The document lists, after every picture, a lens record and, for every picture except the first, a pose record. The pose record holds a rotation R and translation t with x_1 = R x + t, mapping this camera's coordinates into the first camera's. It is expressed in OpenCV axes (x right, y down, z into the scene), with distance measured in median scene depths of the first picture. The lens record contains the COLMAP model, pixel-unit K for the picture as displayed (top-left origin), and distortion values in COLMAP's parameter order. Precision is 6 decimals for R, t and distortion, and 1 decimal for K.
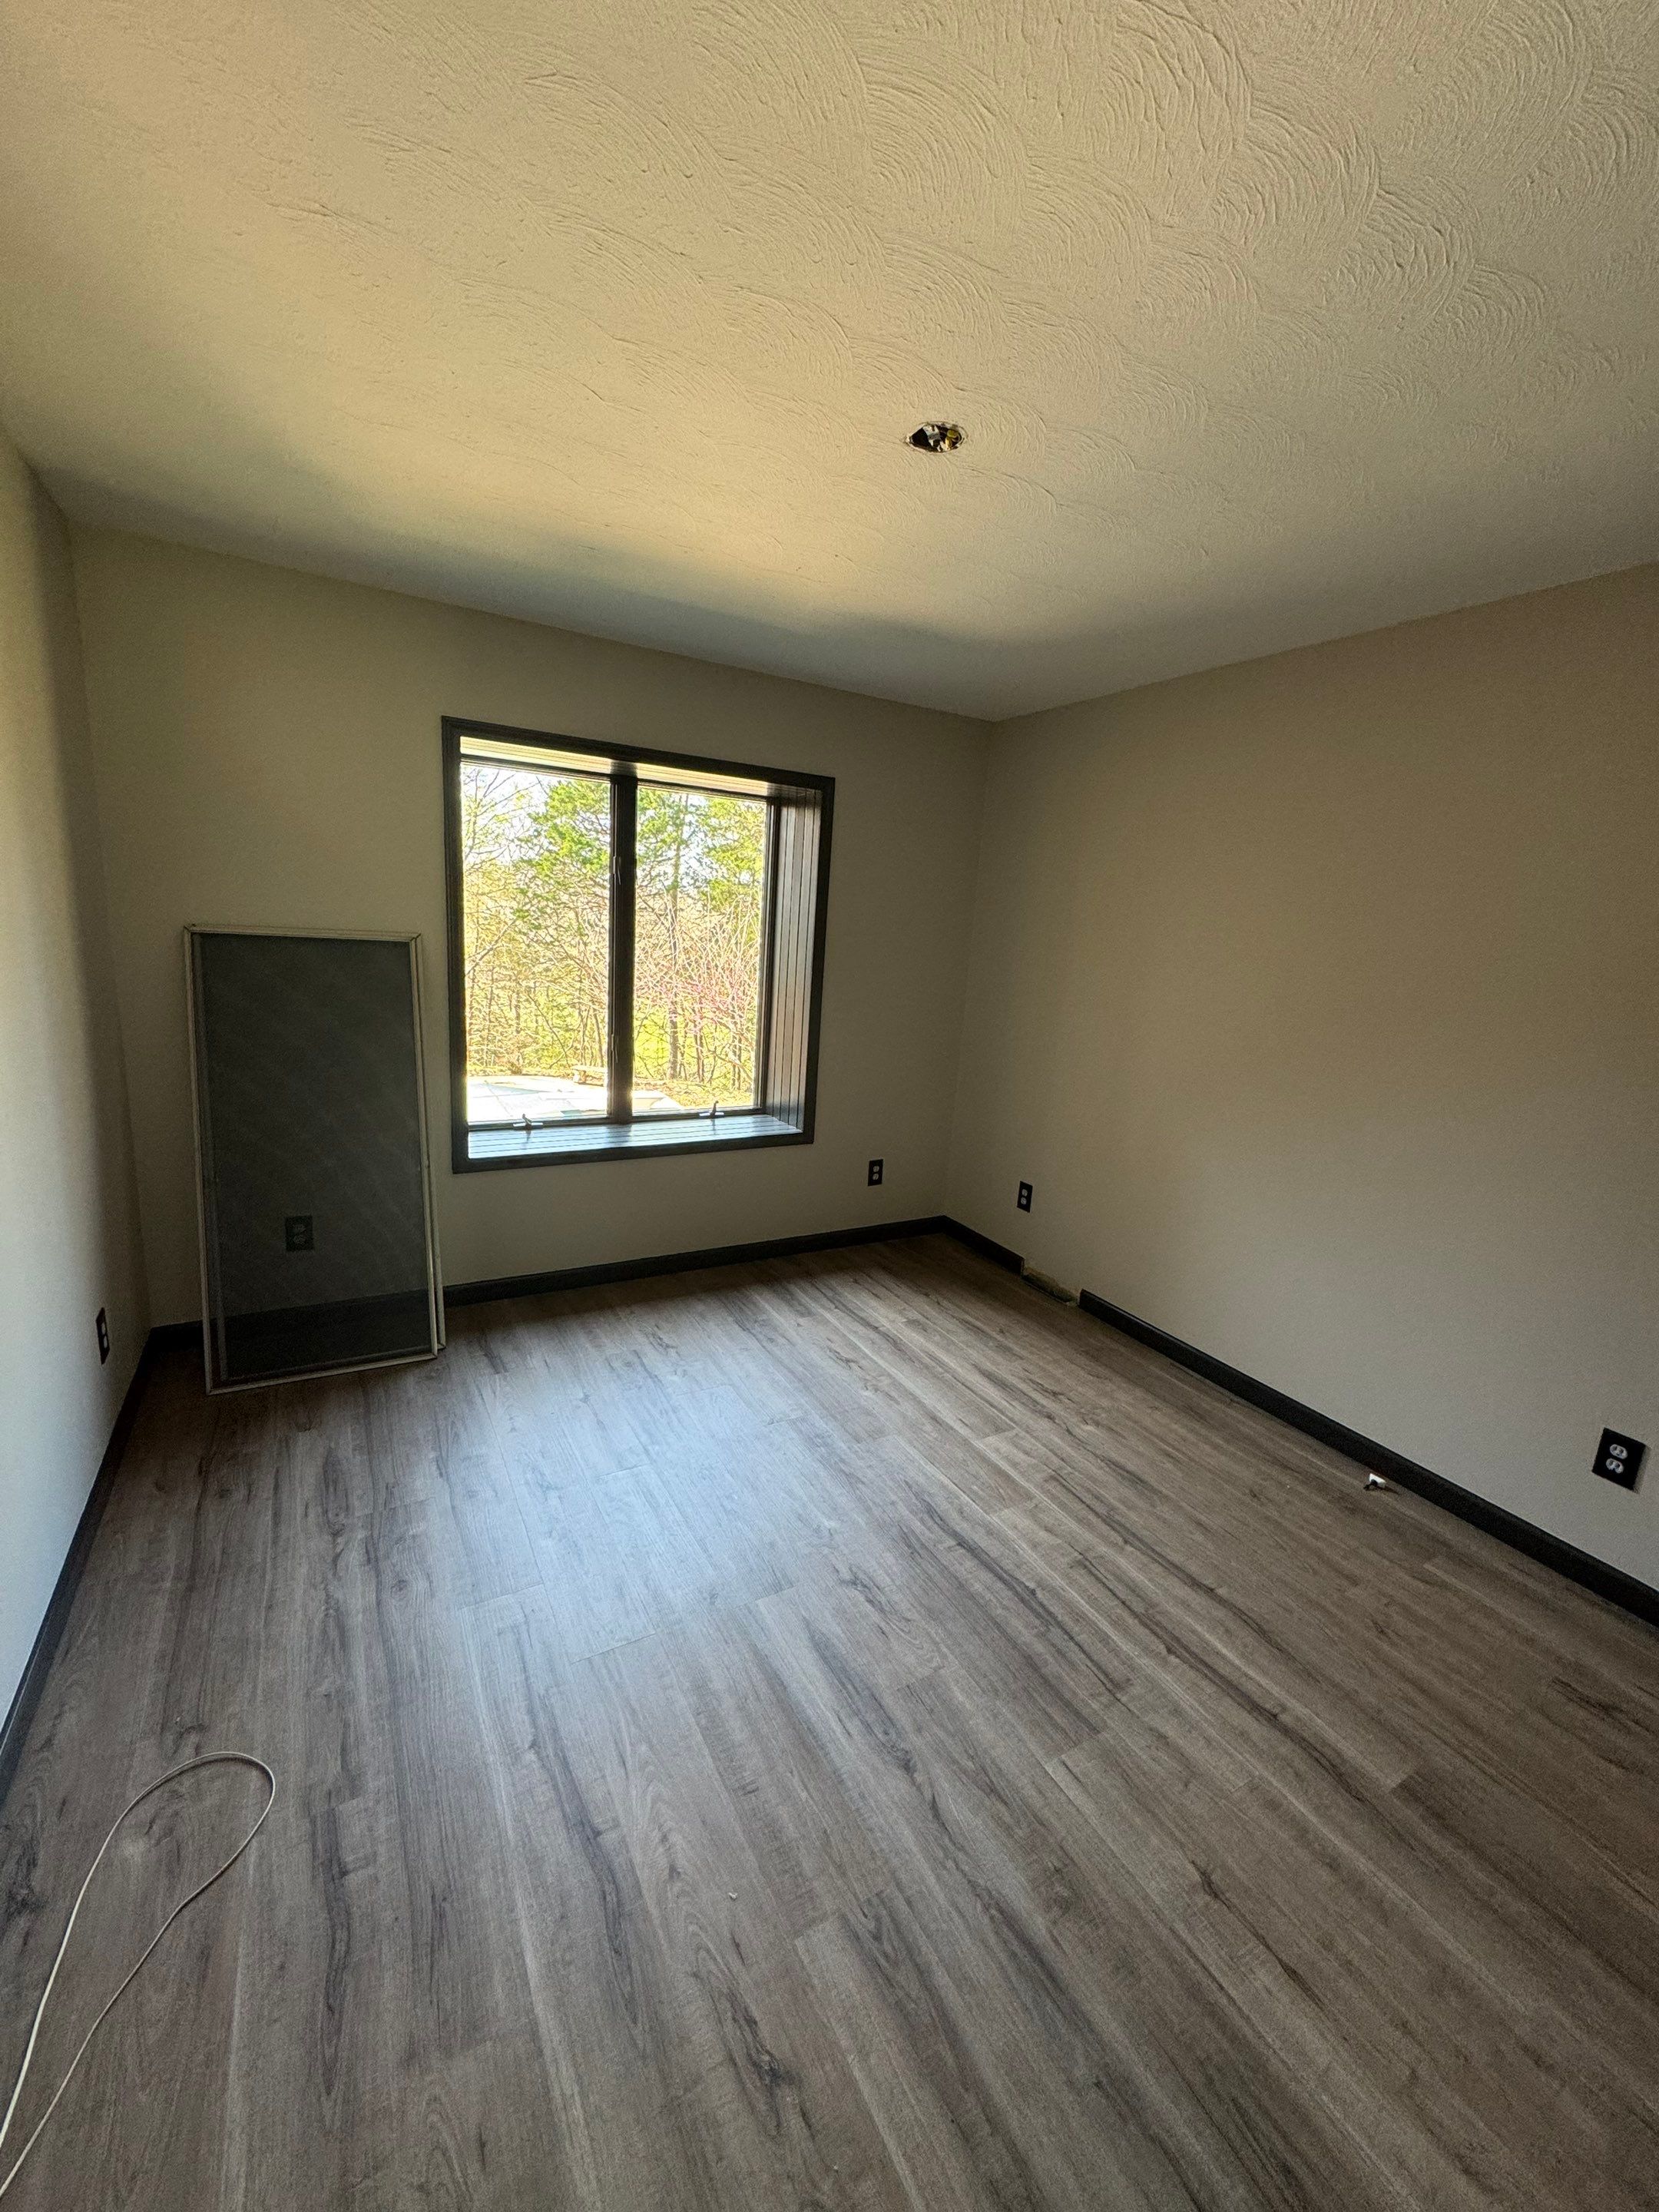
lens RADIAL K [[877.5, 0, 829.5], [0, 877.5, 1106.0], [0, 0, 1]] dist [-0.006342, 0.000939]
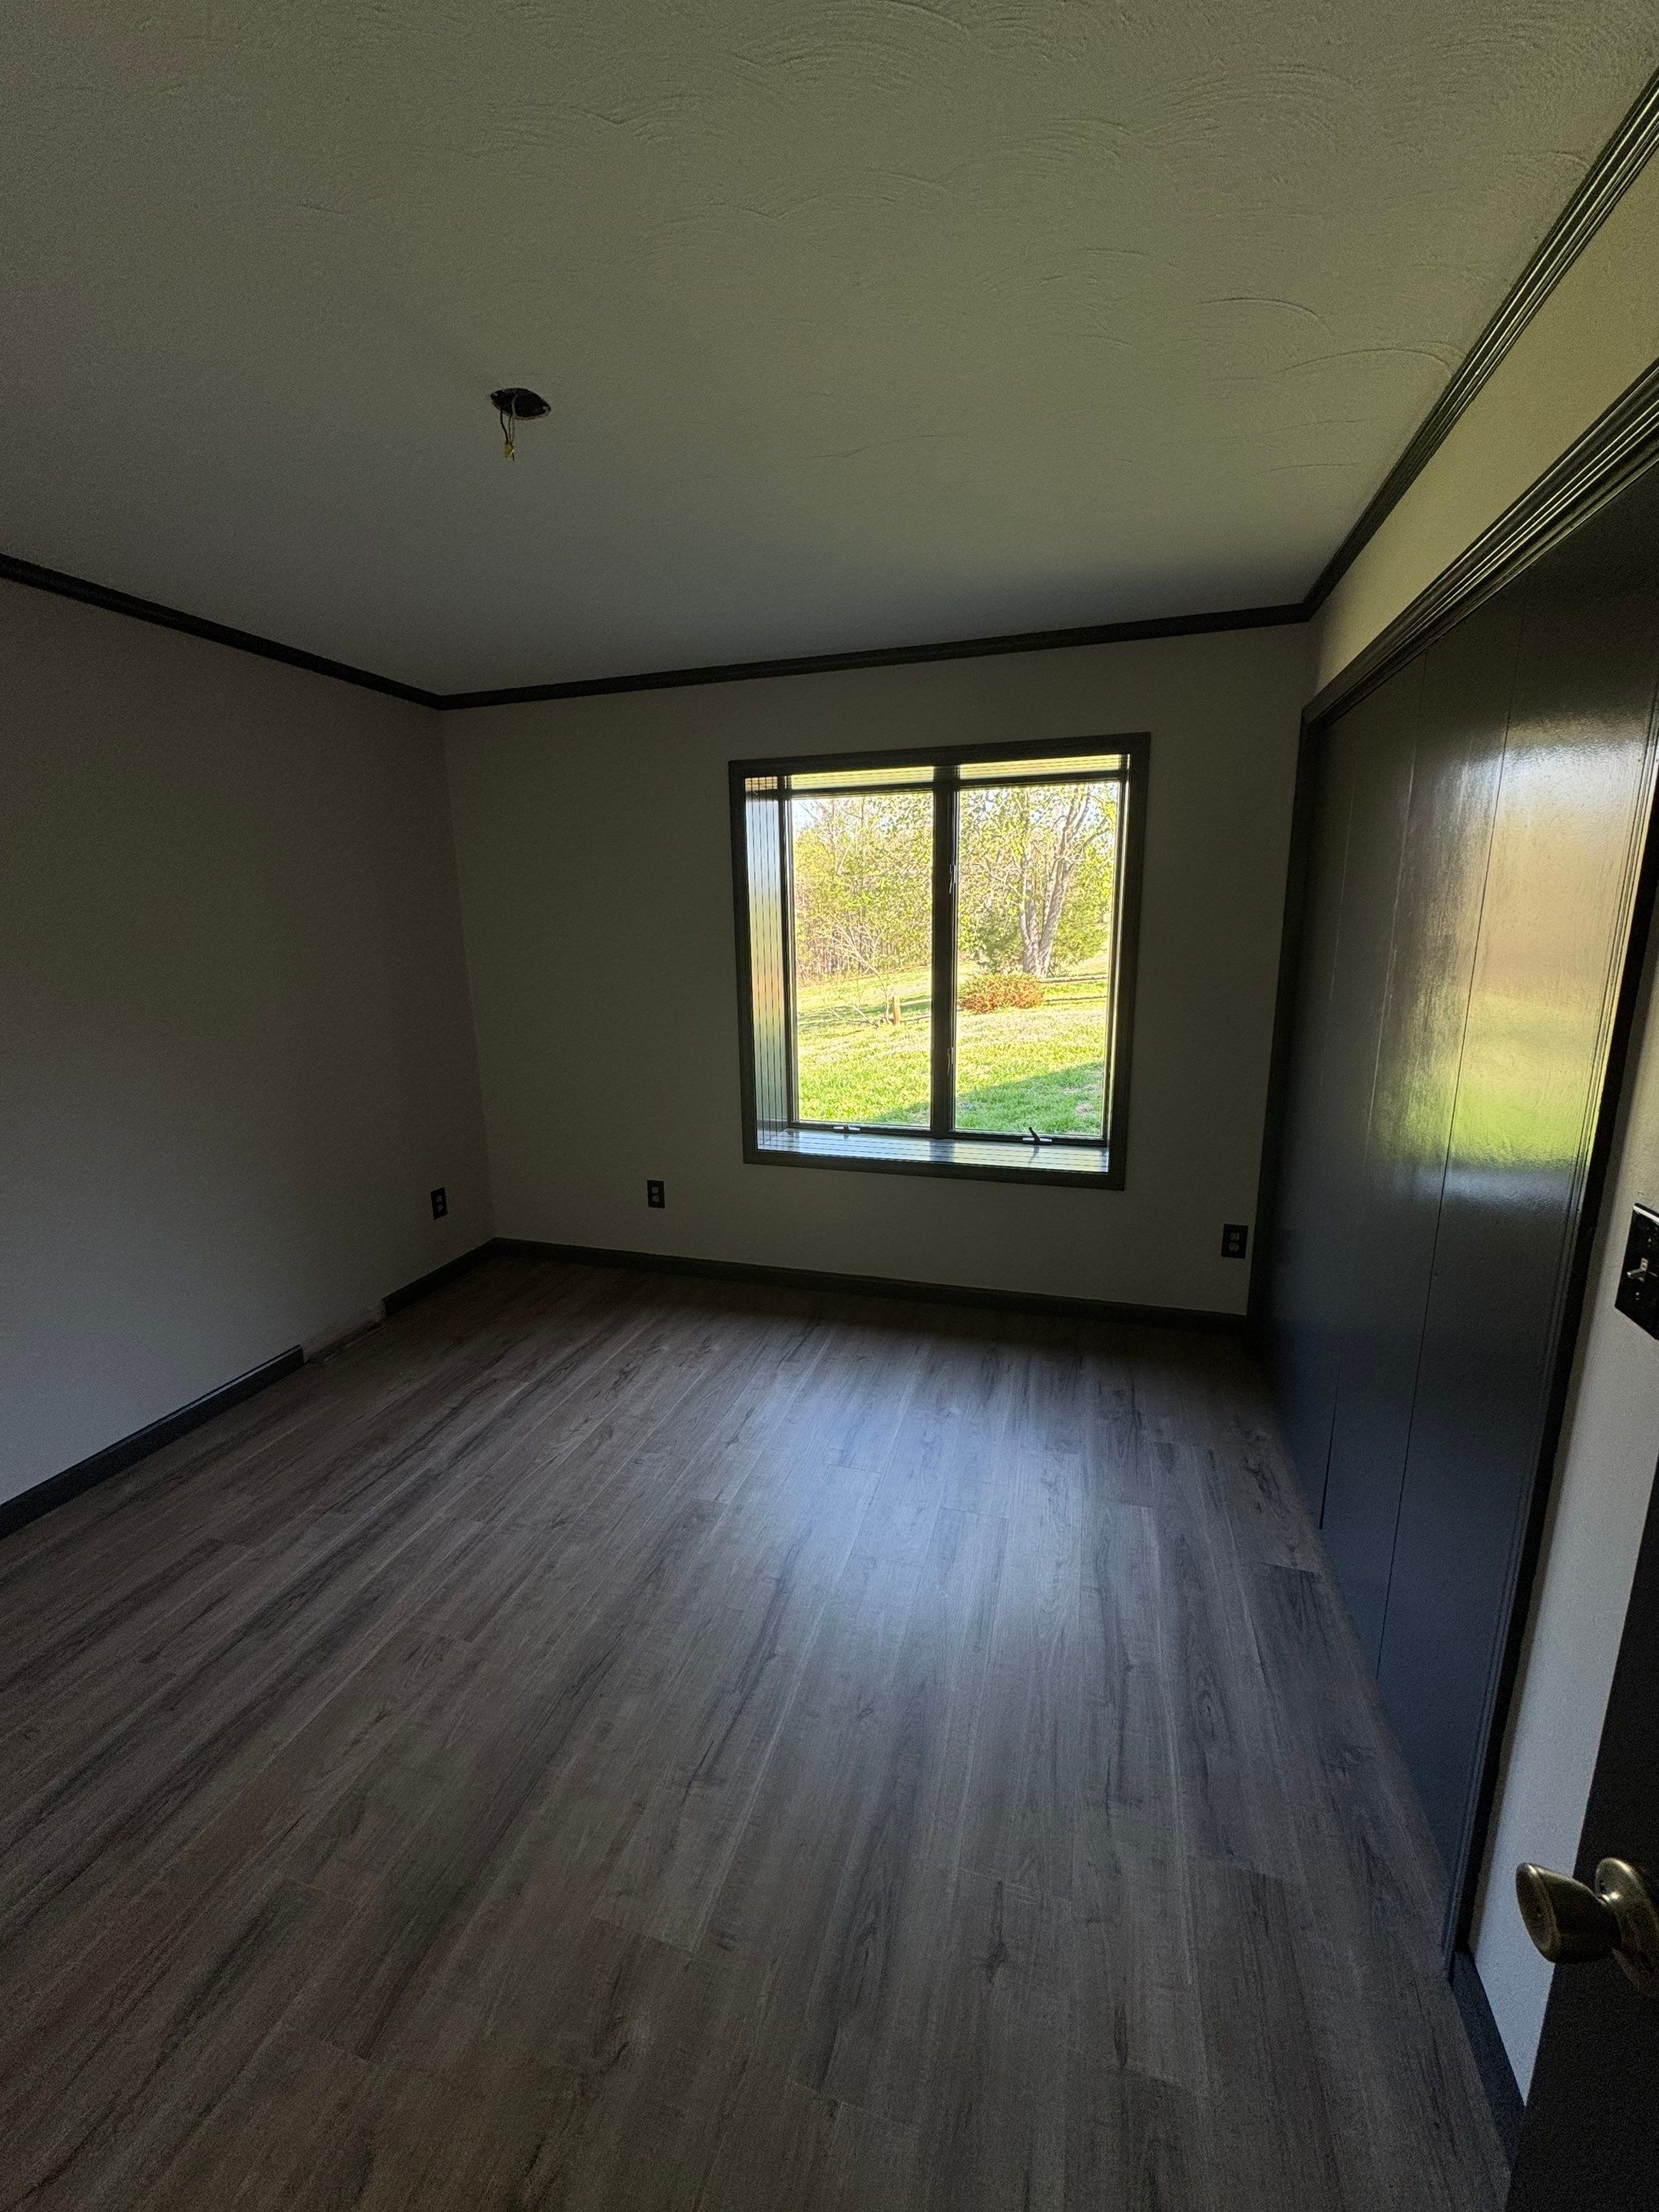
lens RADIAL K [[877.5, 0, 829.5], [0, 877.5, 1106.0], [0, 0, 1]] dist [-0.006342, 0.000939]
pose [[0.691691, 0.091563, -0.716366, 0.403270], [-0.095783, 0.994798, 0.034667, -0.040897], [0.715814, 0.044637, 0.696863, 0.250474]]
